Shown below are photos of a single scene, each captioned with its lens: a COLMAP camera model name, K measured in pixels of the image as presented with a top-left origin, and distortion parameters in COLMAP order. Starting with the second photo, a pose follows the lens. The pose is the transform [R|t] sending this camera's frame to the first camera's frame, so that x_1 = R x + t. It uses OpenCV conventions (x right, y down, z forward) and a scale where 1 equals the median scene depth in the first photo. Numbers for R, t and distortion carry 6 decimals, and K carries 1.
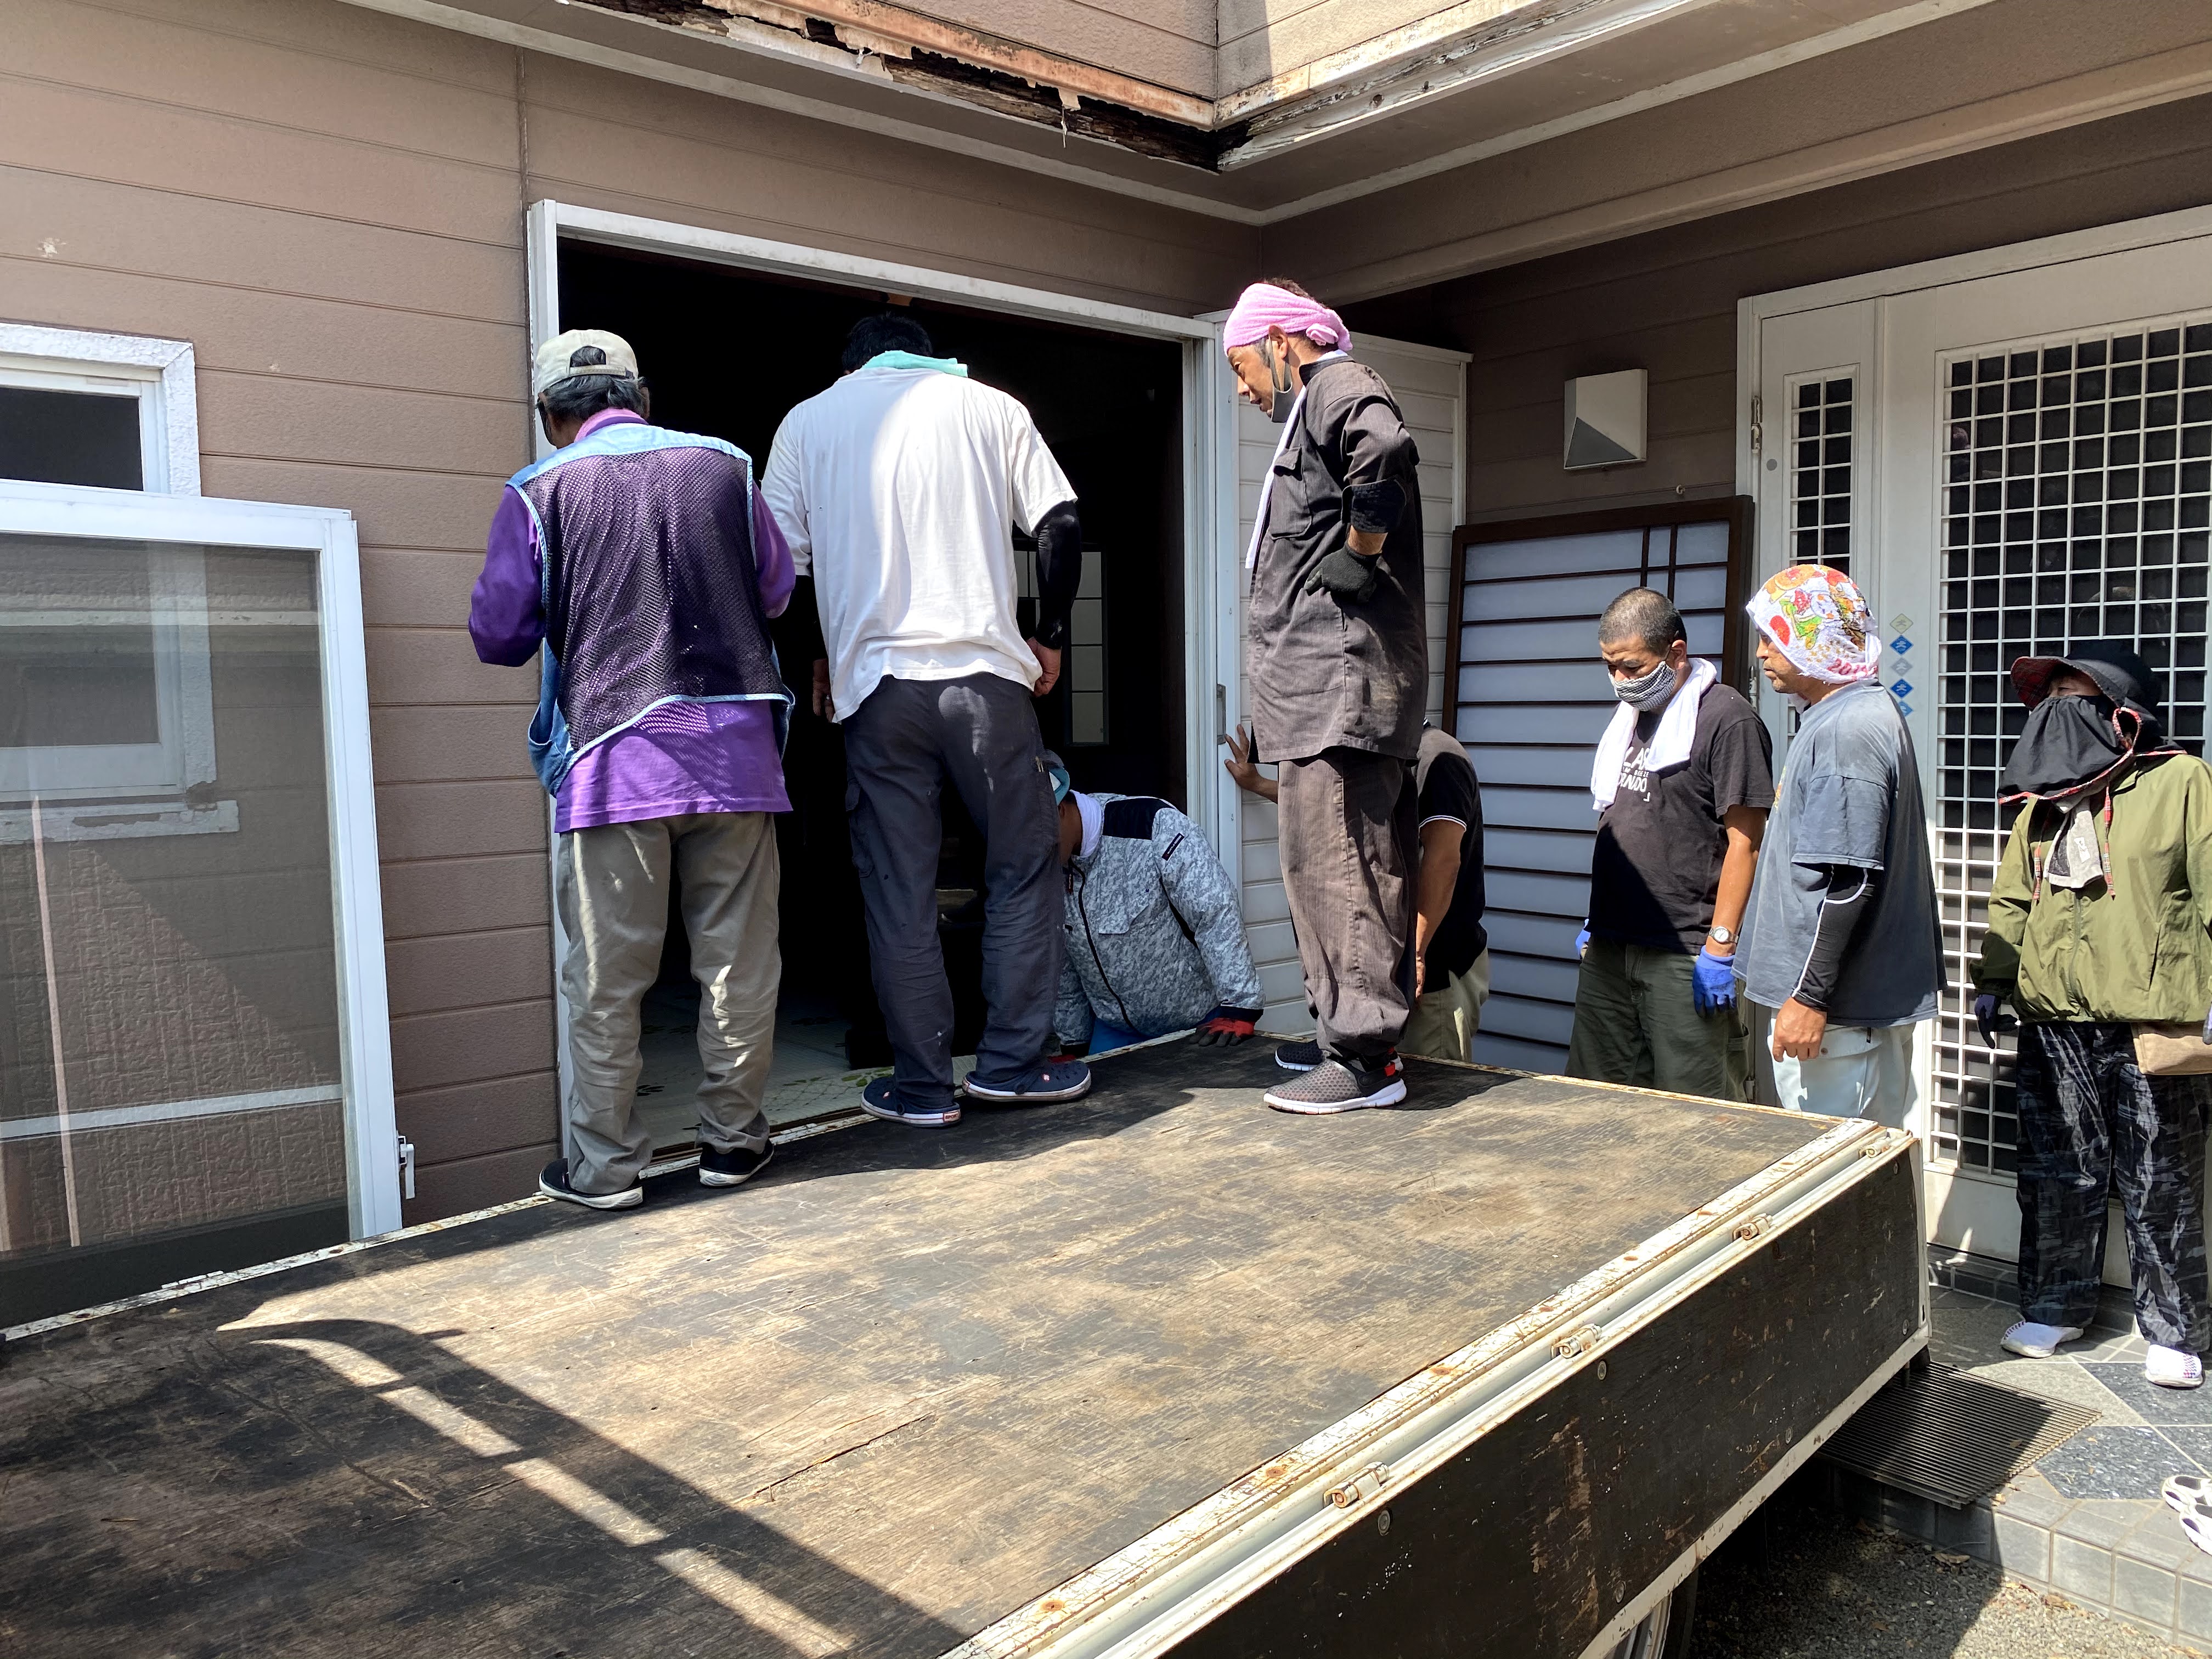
lens RADIAL K [[1709.4, 0, 1108.7], [0, 1709.4, 823.2], [0, 0, 1]] dist [0.020503, -0.013053]
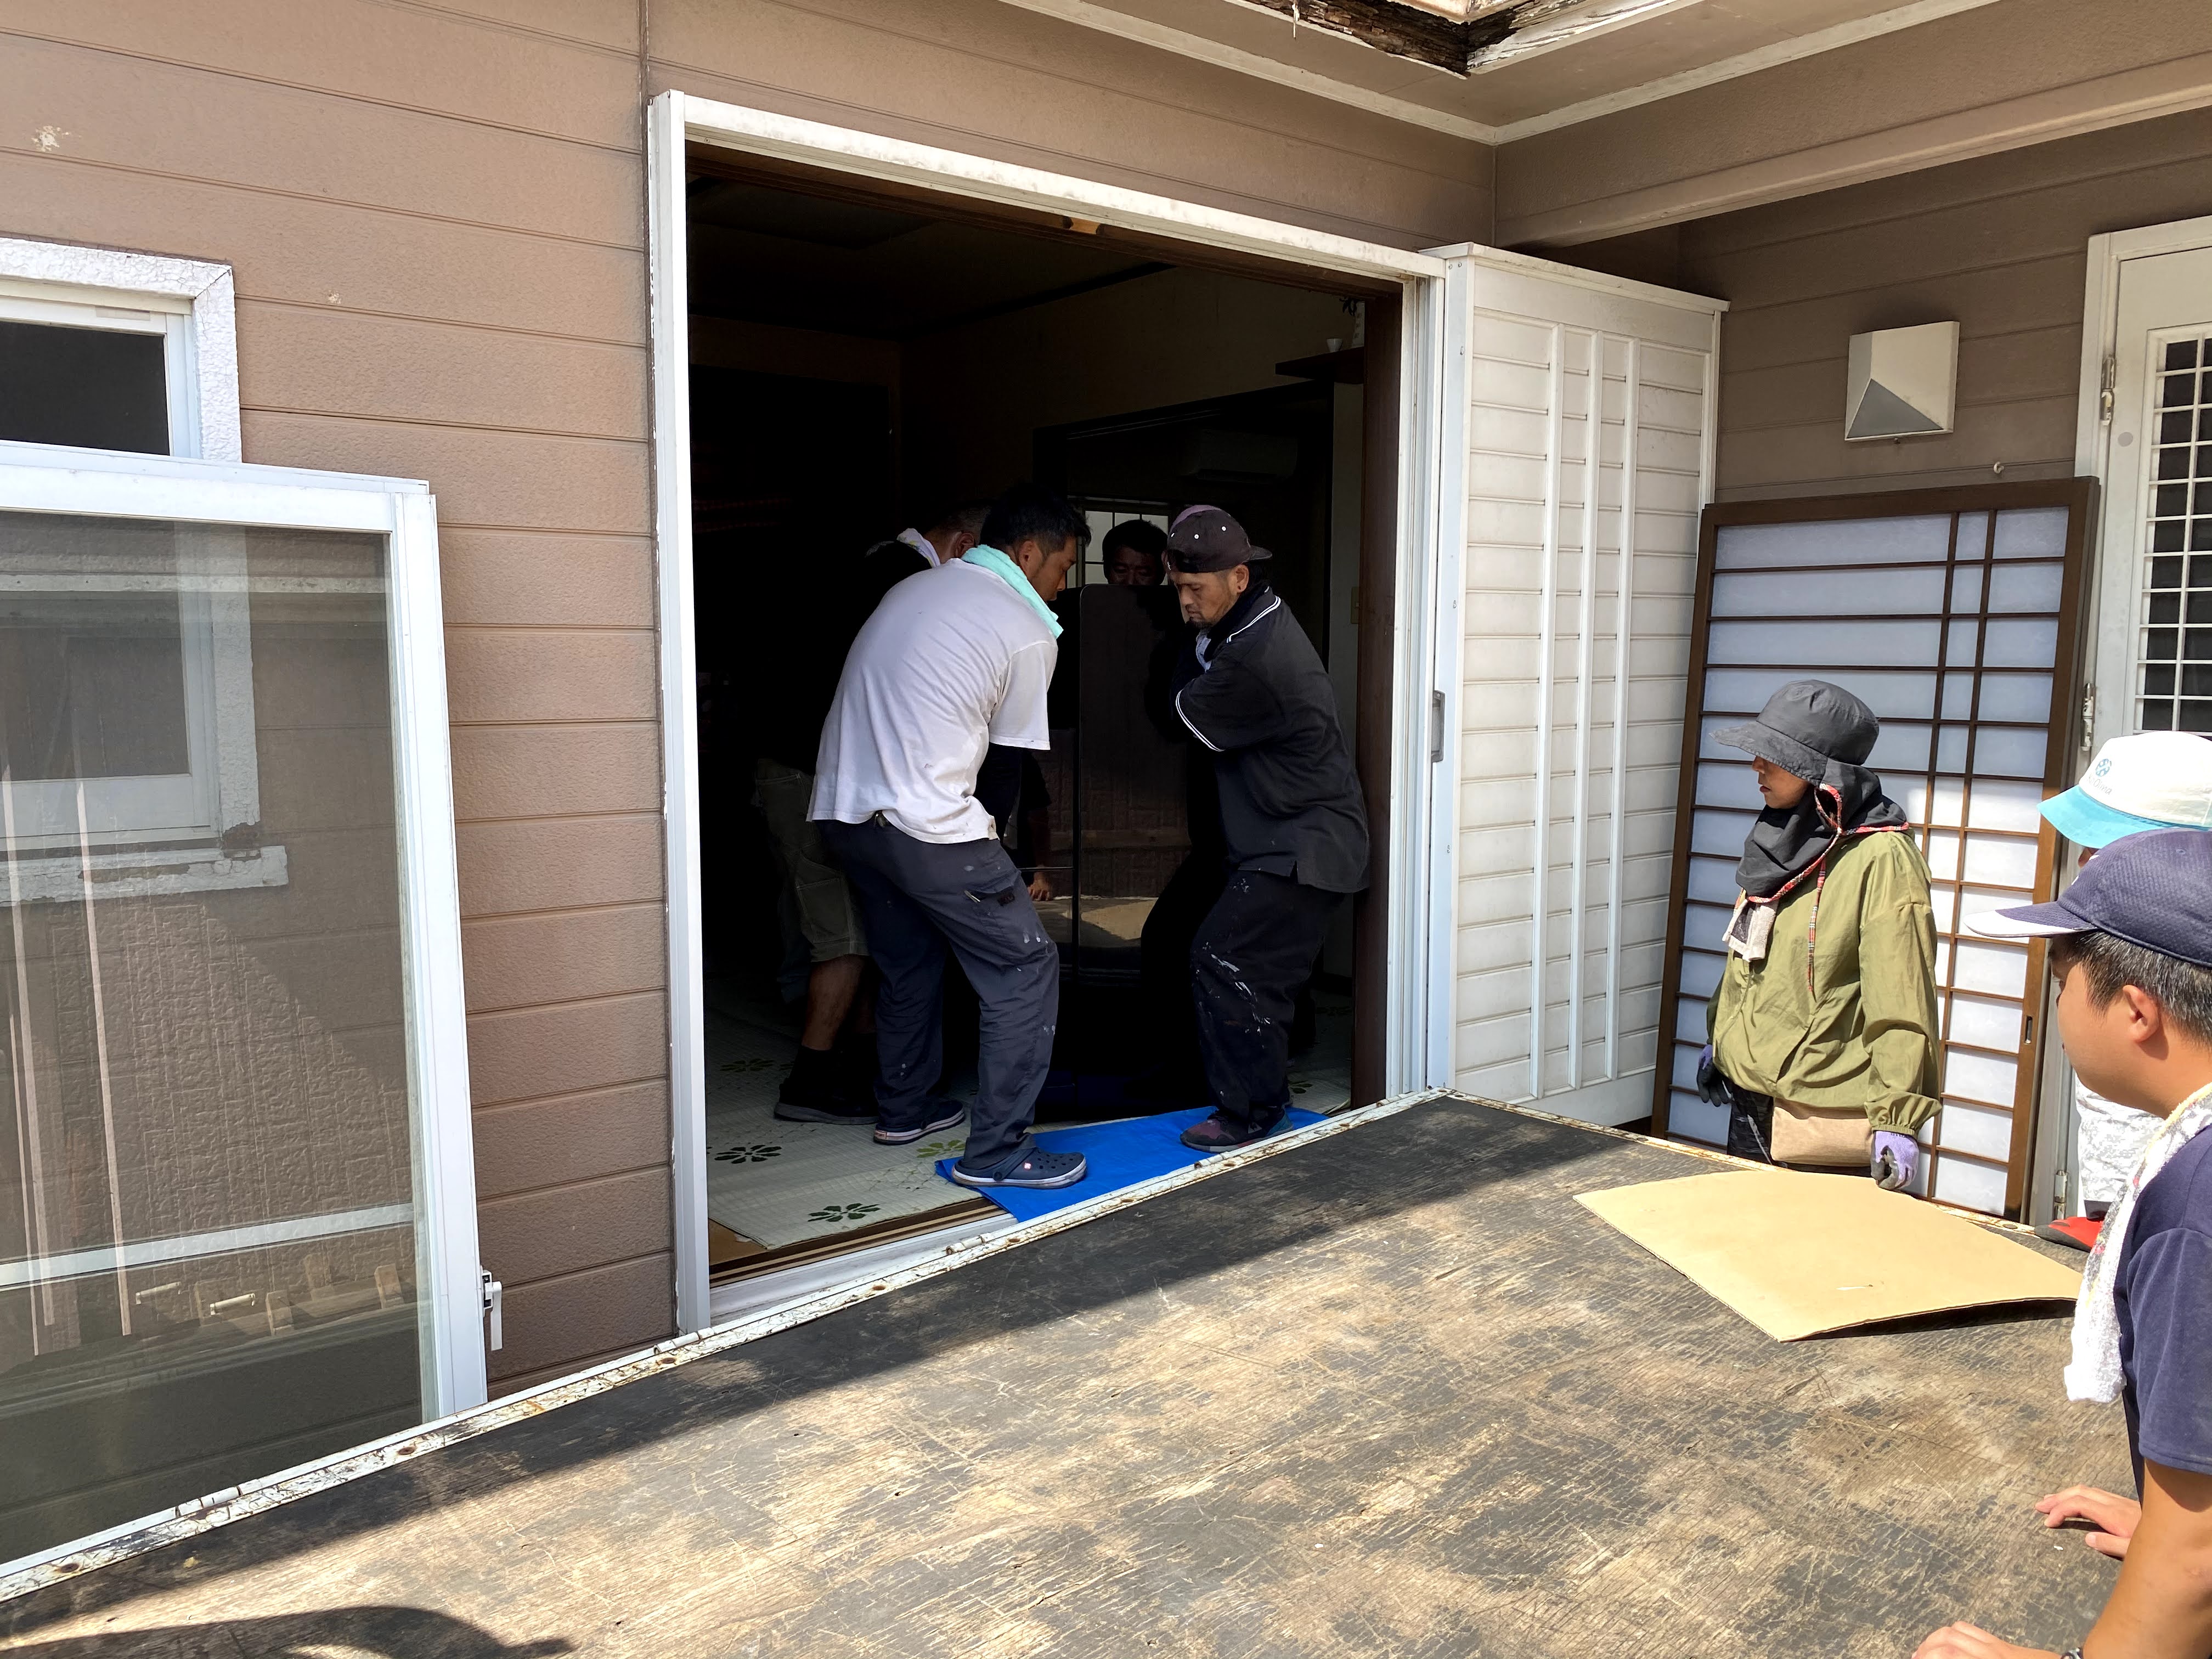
lens RADIAL K [[1709.4, 0, 1115.0], [0, 1709.4, 847.9], [0, 0, 1]] dist [0.020503, -0.013053]
pose [[0.999366, 0.019703, -0.029641, -0.089194], [-0.018563, 0.999095, 0.038259, -0.044801], [0.030368, -0.037684, 0.998828, 0.192450]]
